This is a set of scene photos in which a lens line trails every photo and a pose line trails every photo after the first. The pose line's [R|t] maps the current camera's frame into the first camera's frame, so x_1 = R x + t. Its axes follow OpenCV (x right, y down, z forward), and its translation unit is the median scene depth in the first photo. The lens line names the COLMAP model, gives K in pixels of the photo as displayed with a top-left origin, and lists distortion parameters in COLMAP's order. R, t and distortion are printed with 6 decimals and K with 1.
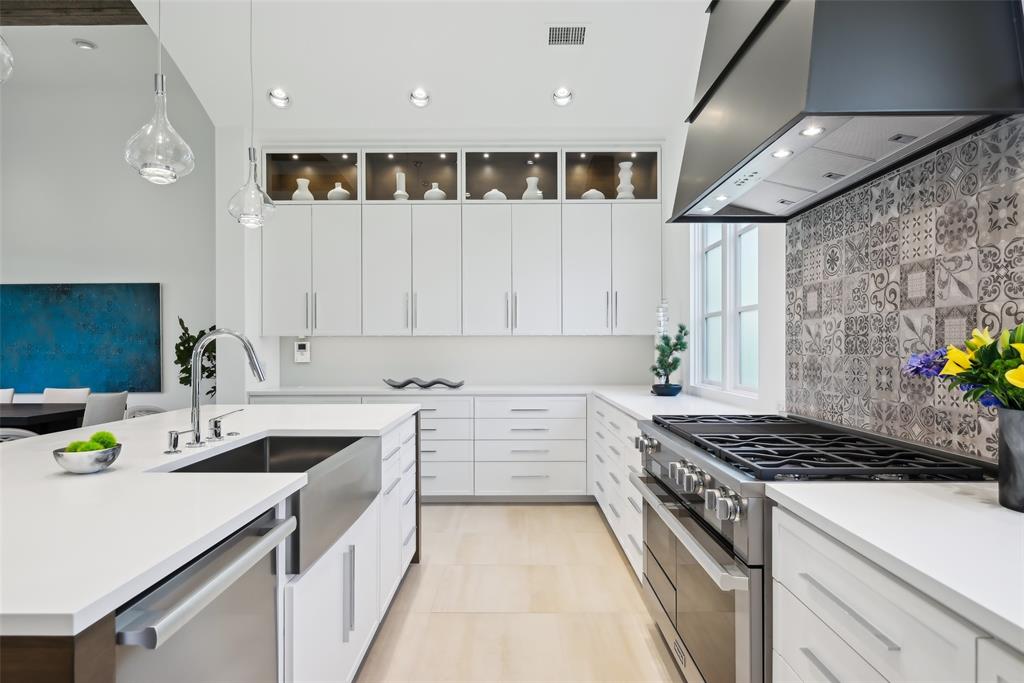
lens RADIAL K [[573.7, 0, 508.5], [0, 573.7, 348.0], [0, 0, 1]] dist [-0.016962, 0.005173]
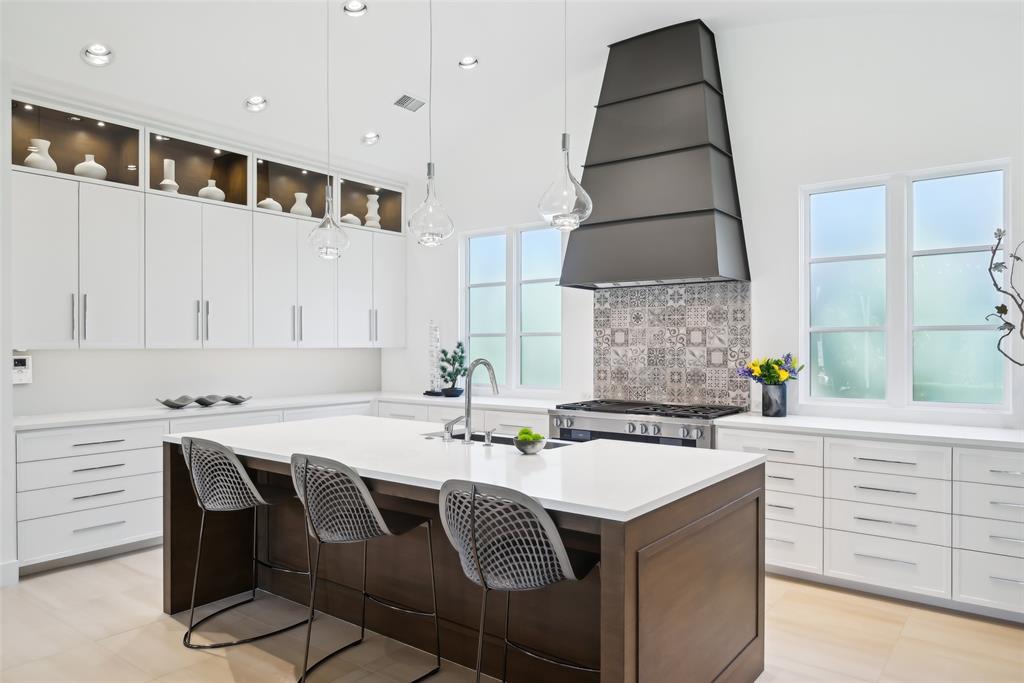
lens RADIAL K [[686.1, 0, 511.8], [0, 686.1, 345.2], [0, 0, 1]] dist [-0.007512, 0.001082]
pose [[0.603611, 0.002659, 0.797275, -1.690888], [-0.001369, 0.999996, -0.002299, -0.058164], [-0.797278, 0.000296, 0.603612, -0.087199]]
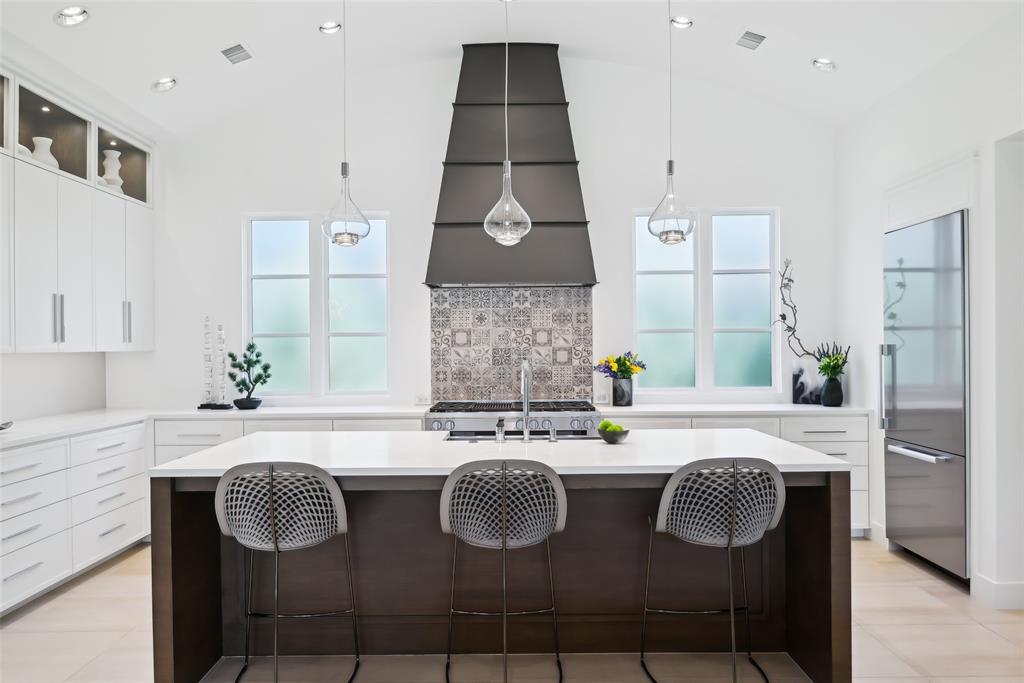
lens RADIAL K [[770.2, 0, 517.3], [0, 770.2, 341.2], [0, 0, 1]] dist [-0.000895, 0.009467]
pose [[-0.004883, 0.008670, 0.999950, -2.269052], [0.008516, 0.999927, -0.008629, -0.054336], [-0.999952, 0.008474, -0.004956, 0.950323]]
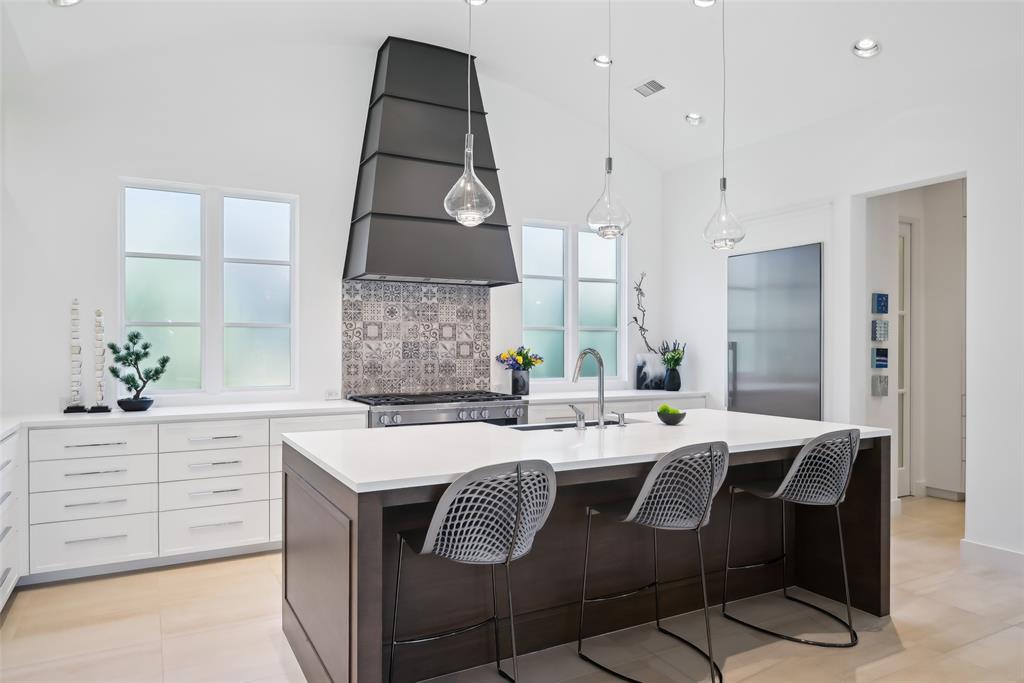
lens RADIAL K [[665.9, 0, 503.1], [0, 665.9, 342.8], [0, 0, 1]] dist [0.000185, 0.000898]
pose [[-0.486383, 0.006601, 0.873721, -1.783519], [0.001051, 0.999975, -0.006970, -0.032118], [-0.873745, -0.002472, -0.486378, 1.923968]]
